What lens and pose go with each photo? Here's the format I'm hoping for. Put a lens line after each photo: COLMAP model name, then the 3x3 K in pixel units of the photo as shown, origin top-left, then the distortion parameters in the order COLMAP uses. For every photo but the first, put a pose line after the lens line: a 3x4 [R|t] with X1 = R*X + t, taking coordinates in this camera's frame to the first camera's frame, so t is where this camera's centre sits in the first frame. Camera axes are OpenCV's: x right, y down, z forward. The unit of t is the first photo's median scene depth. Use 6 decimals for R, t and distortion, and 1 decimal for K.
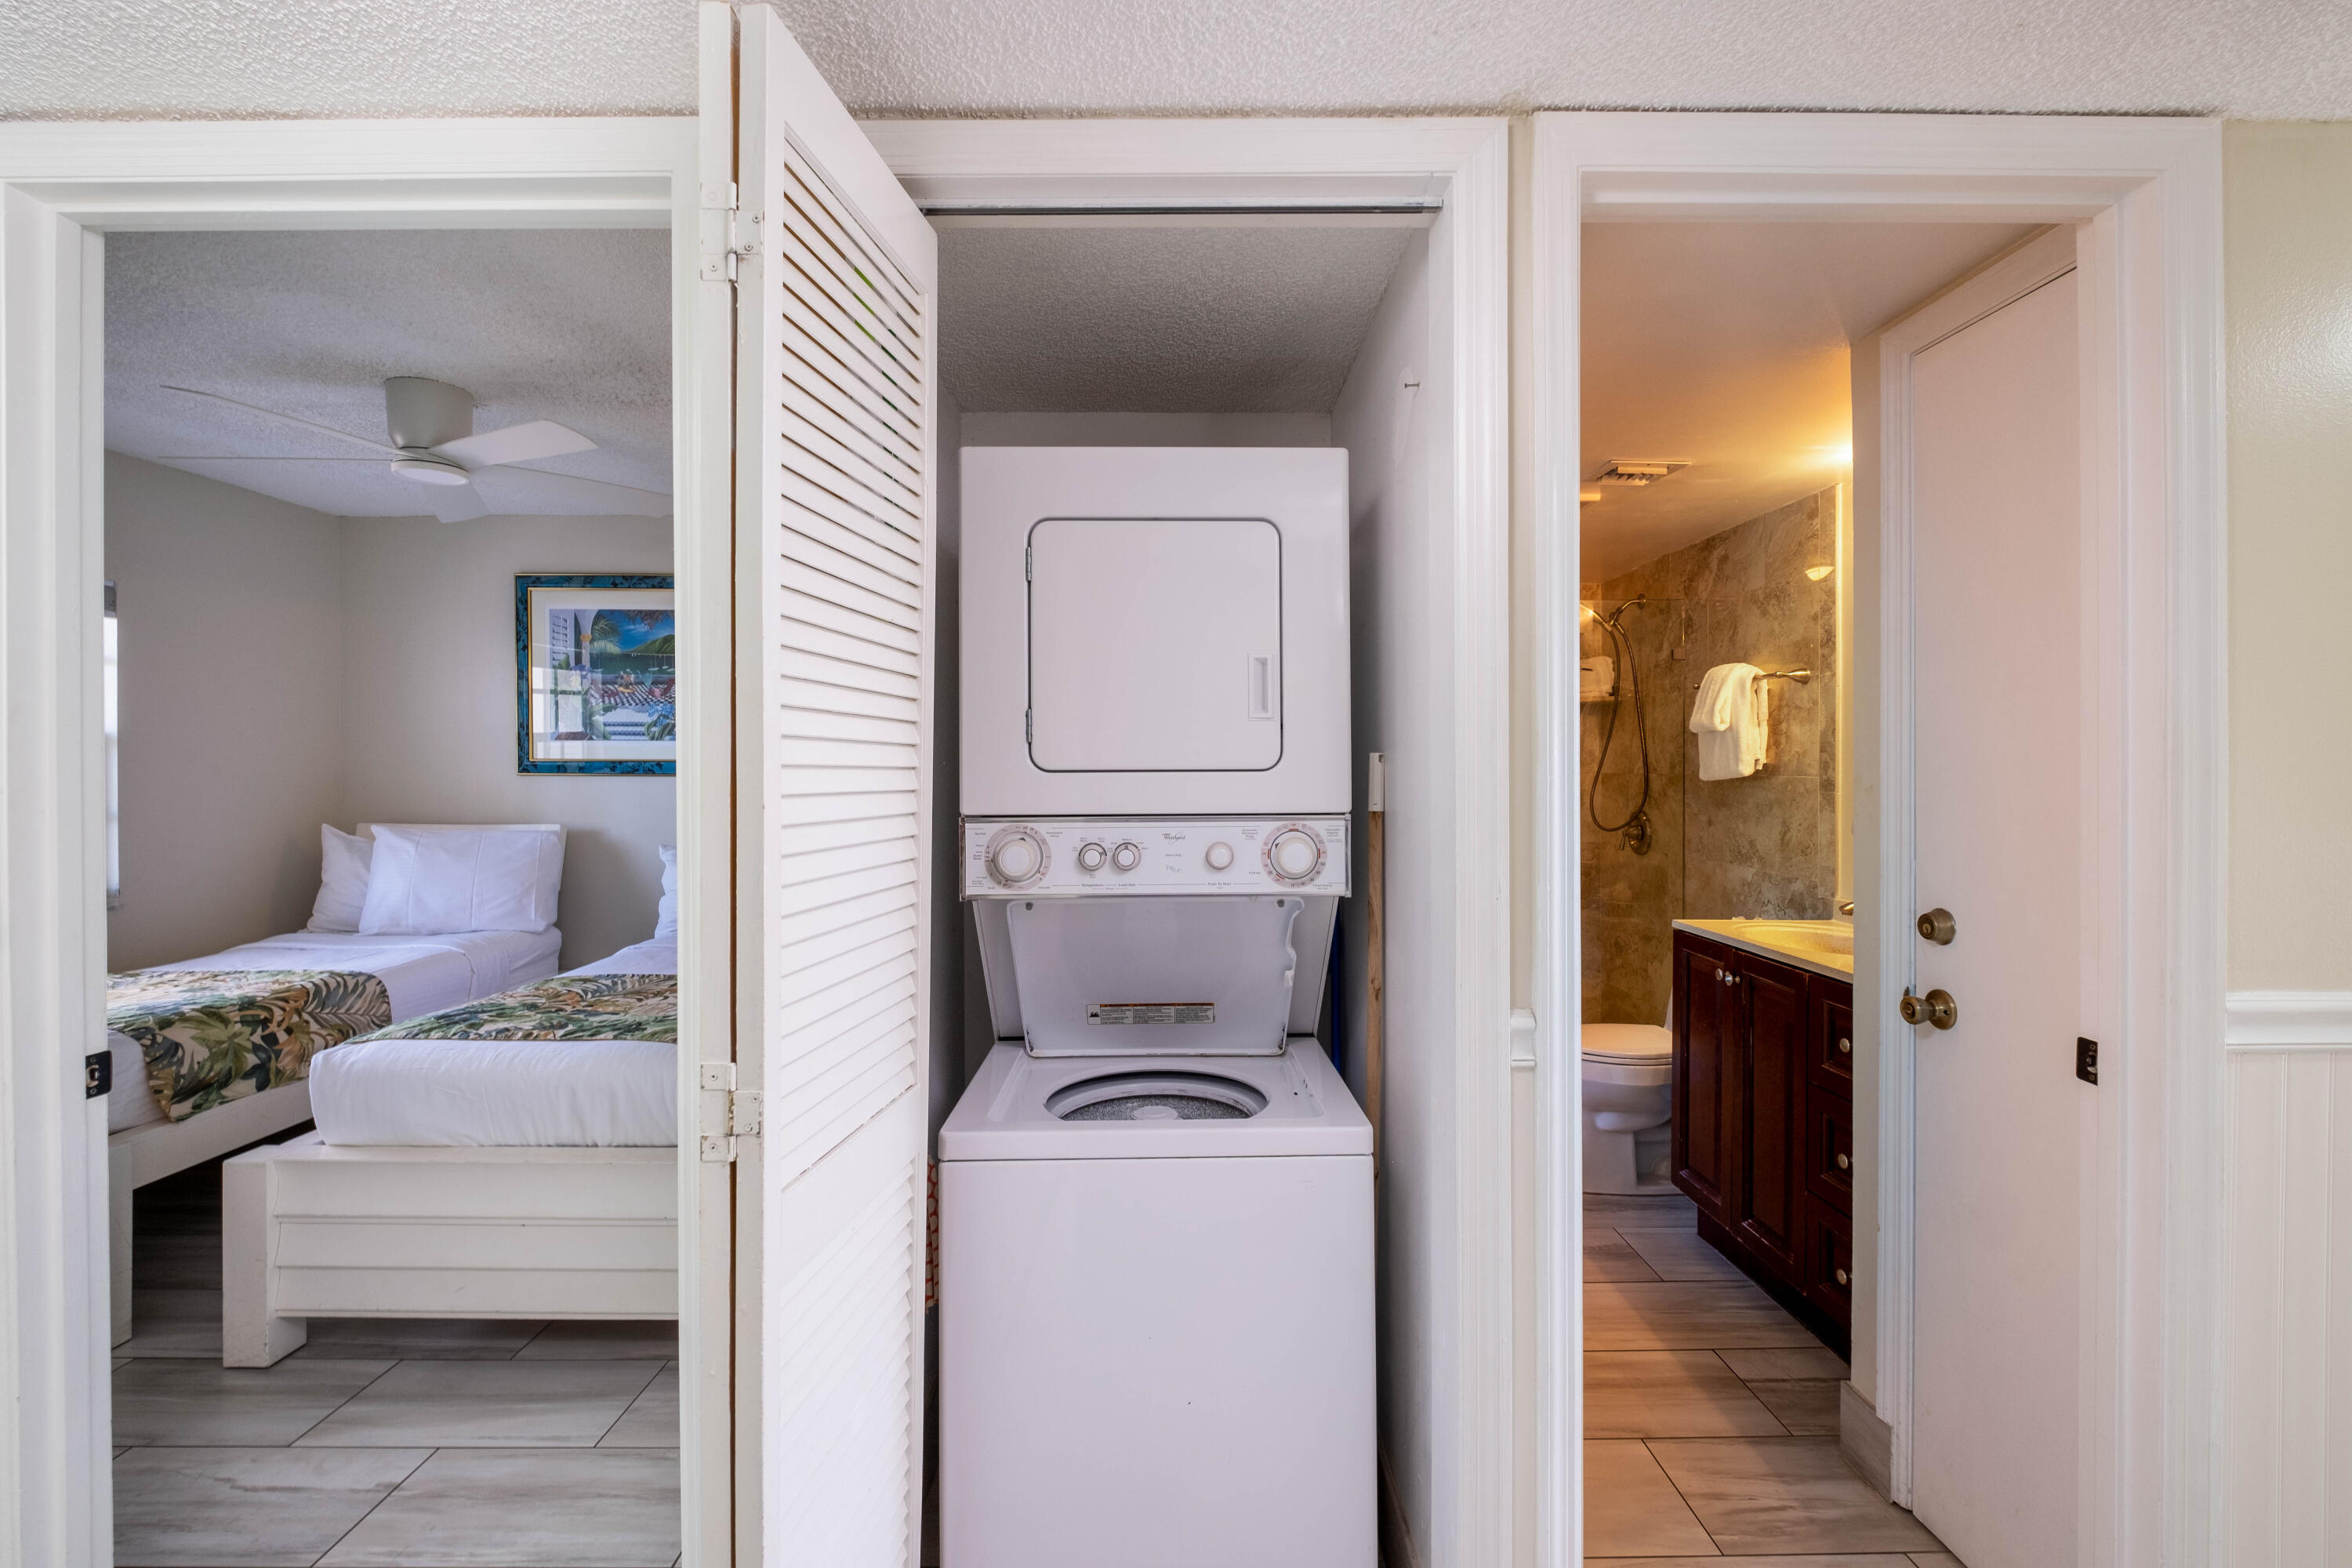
lens RADIAL K [[1016.2, 0, 1191.6], [0, 1016.2, 771.1], [0, 0, 1]] dist [-0.002775, -0.002618]
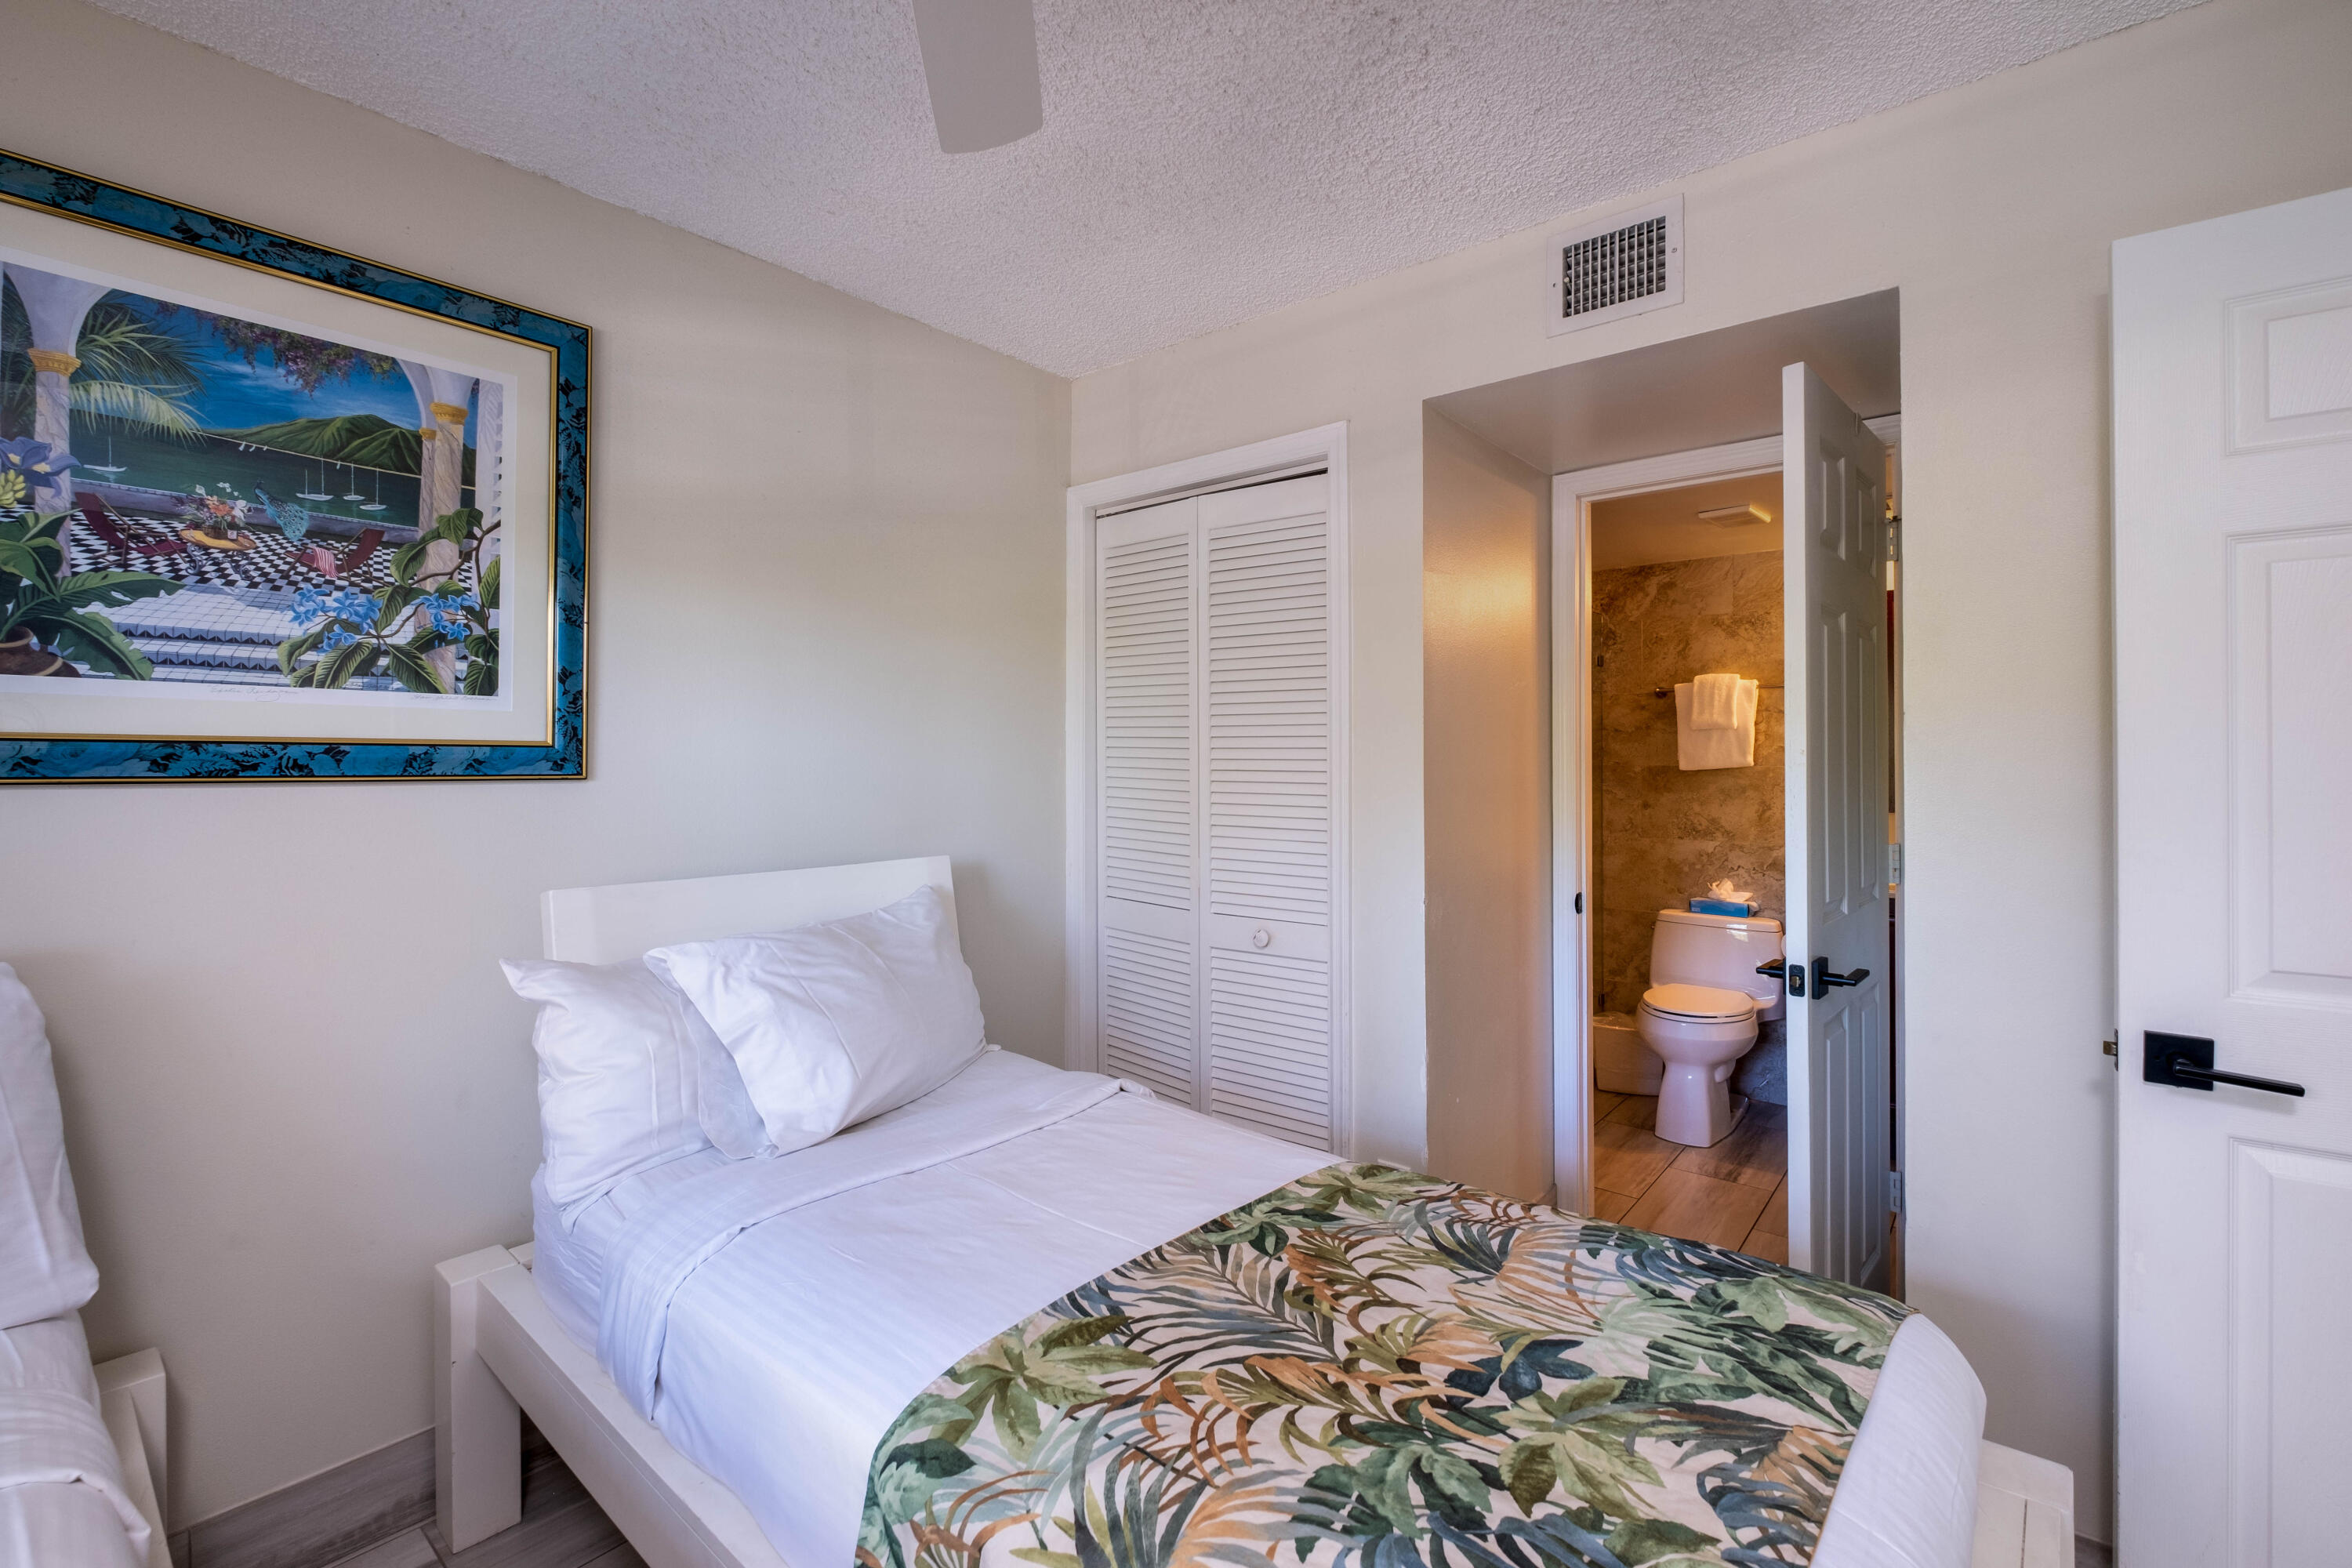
lens RADIAL K [[1016.2, 0, 1187.7], [0, 1016.2, 763.2], [0, 0, 1]] dist [-0.002775, -0.002618]
pose [[0.655721, -0.002457, 0.754999, -0.816827], [0.003548, 0.999994, 0.000172, -0.001430], [-0.754995, 0.002566, 0.655726, 0.695643]]
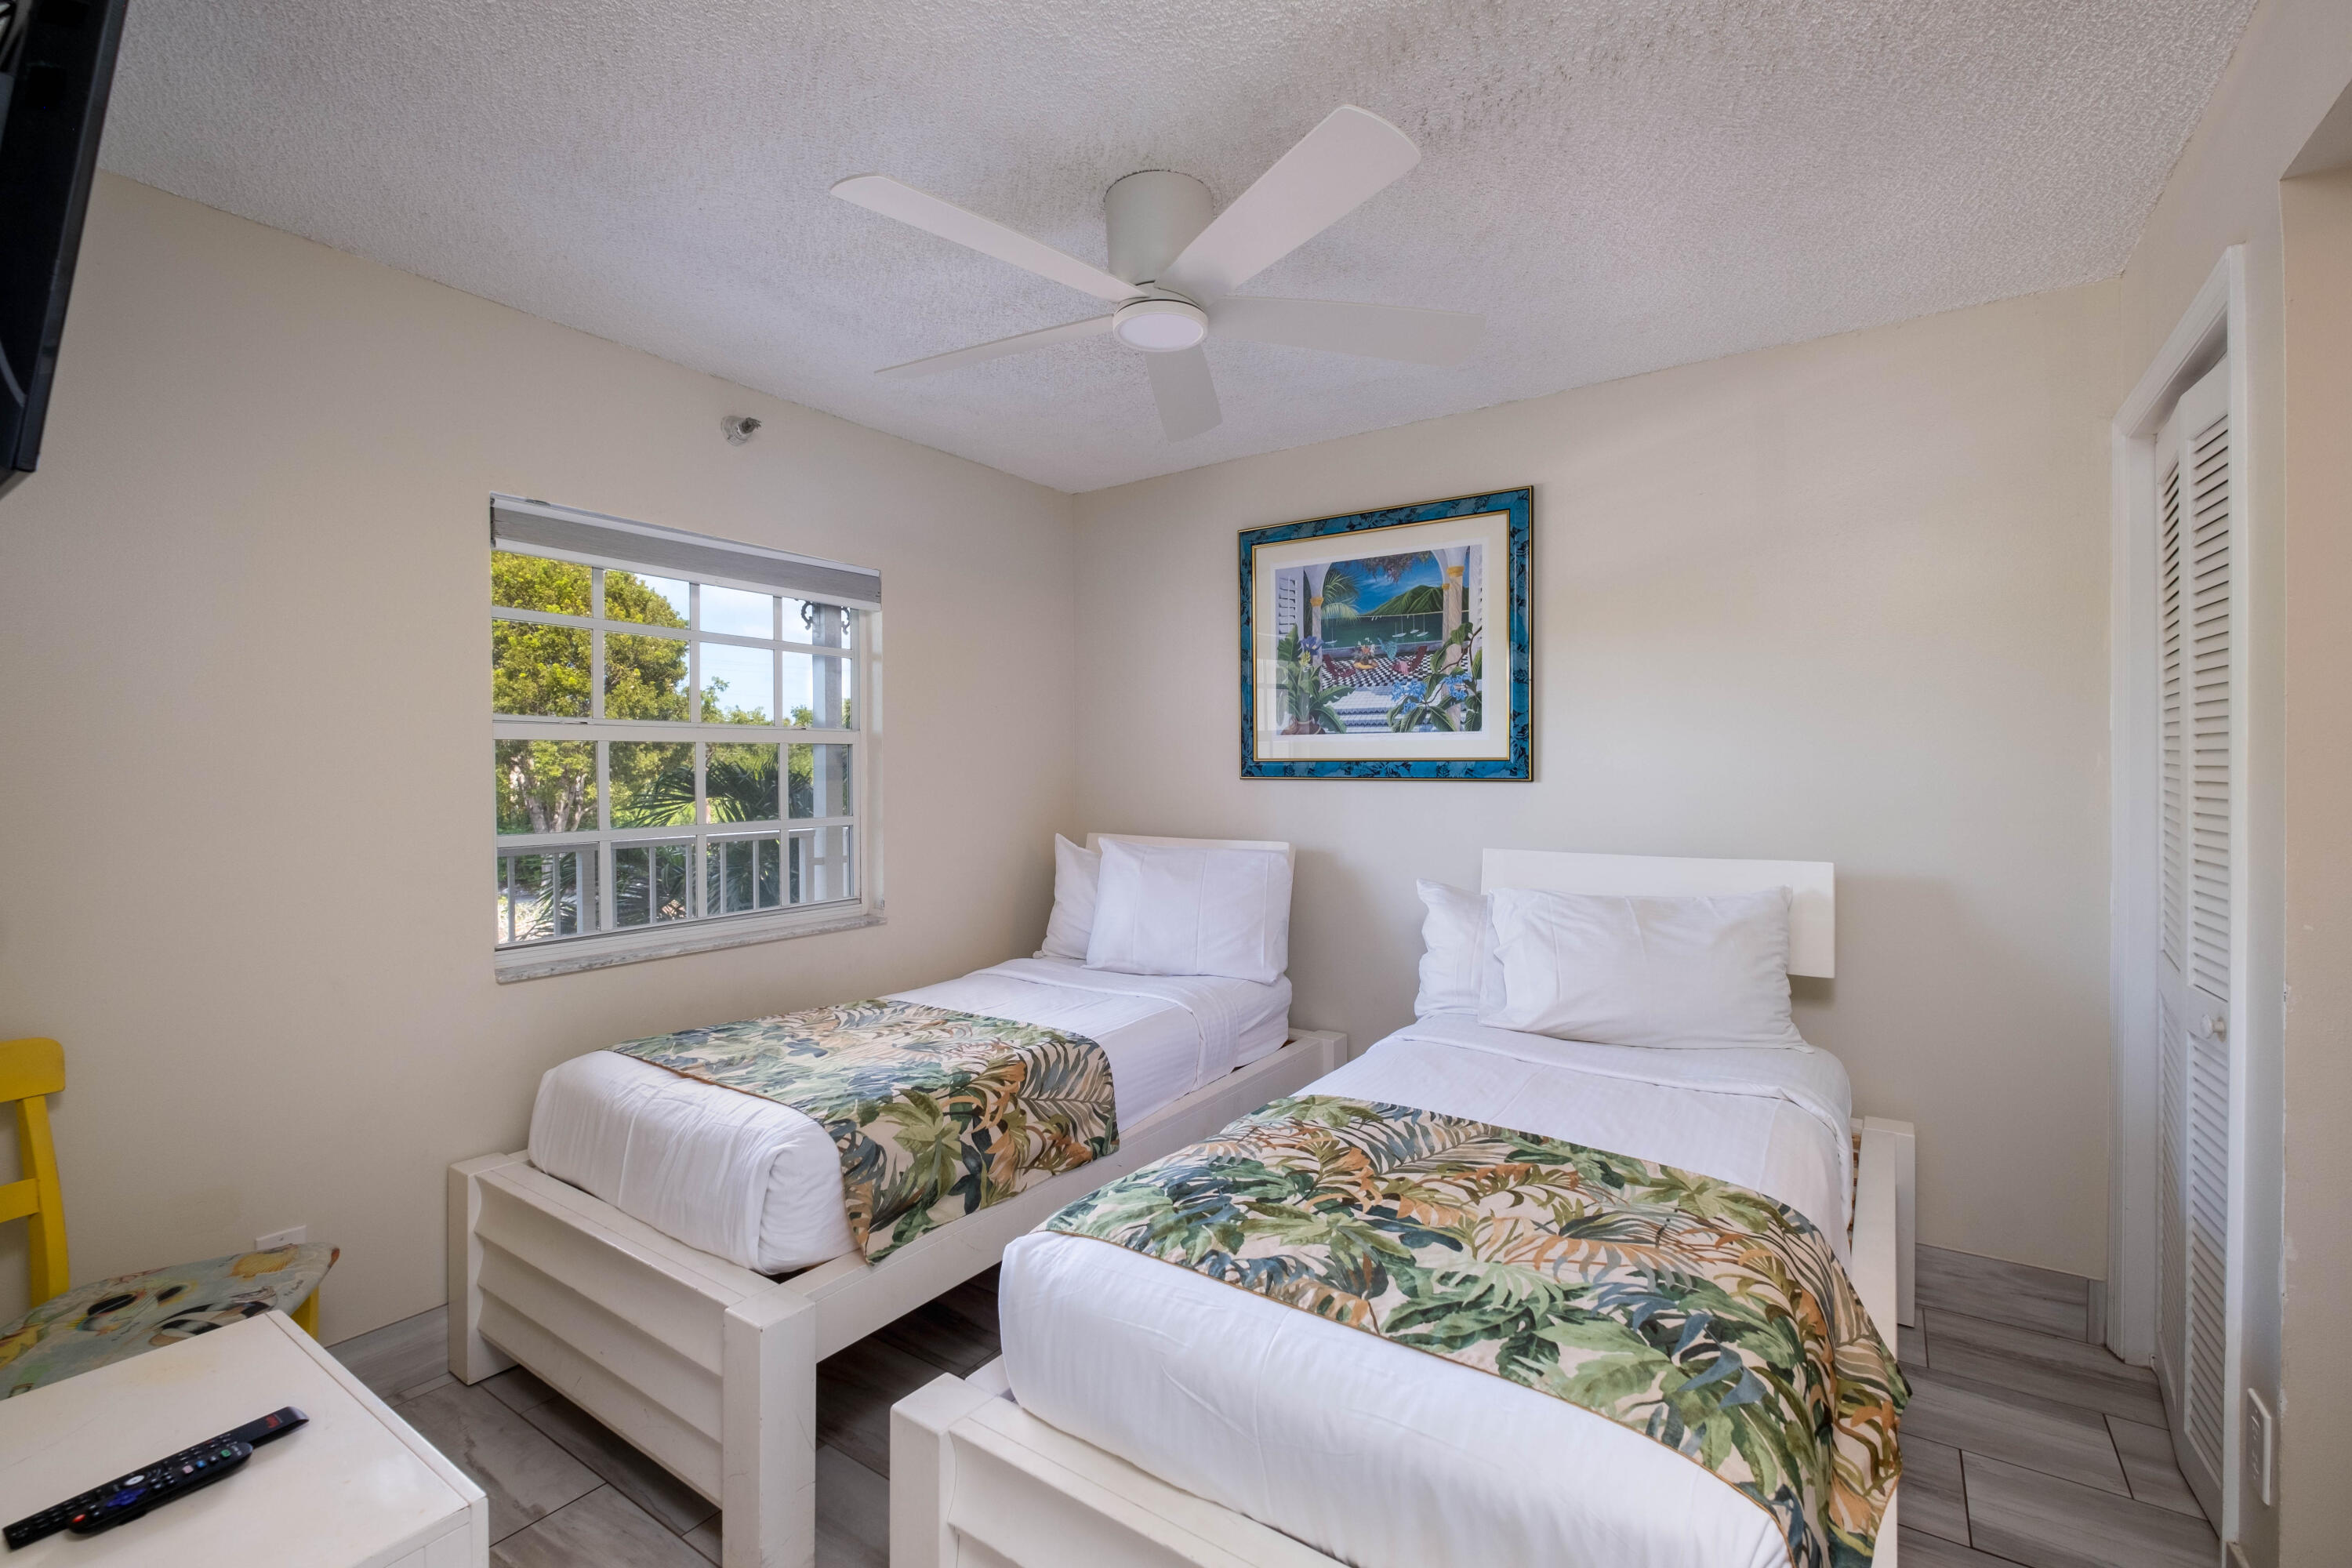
lens RADIAL K [[1016.2, 0, 1177.1], [0, 1016.2, 779.9], [0, 0, 1]] dist [-0.002775, -0.002618]
pose [[0.816801, 0.003425, -0.576910, -0.321111], [-0.001619, 0.999992, 0.003646, 0.002534], [0.576917, -0.002044, 0.816800, 0.415208]]
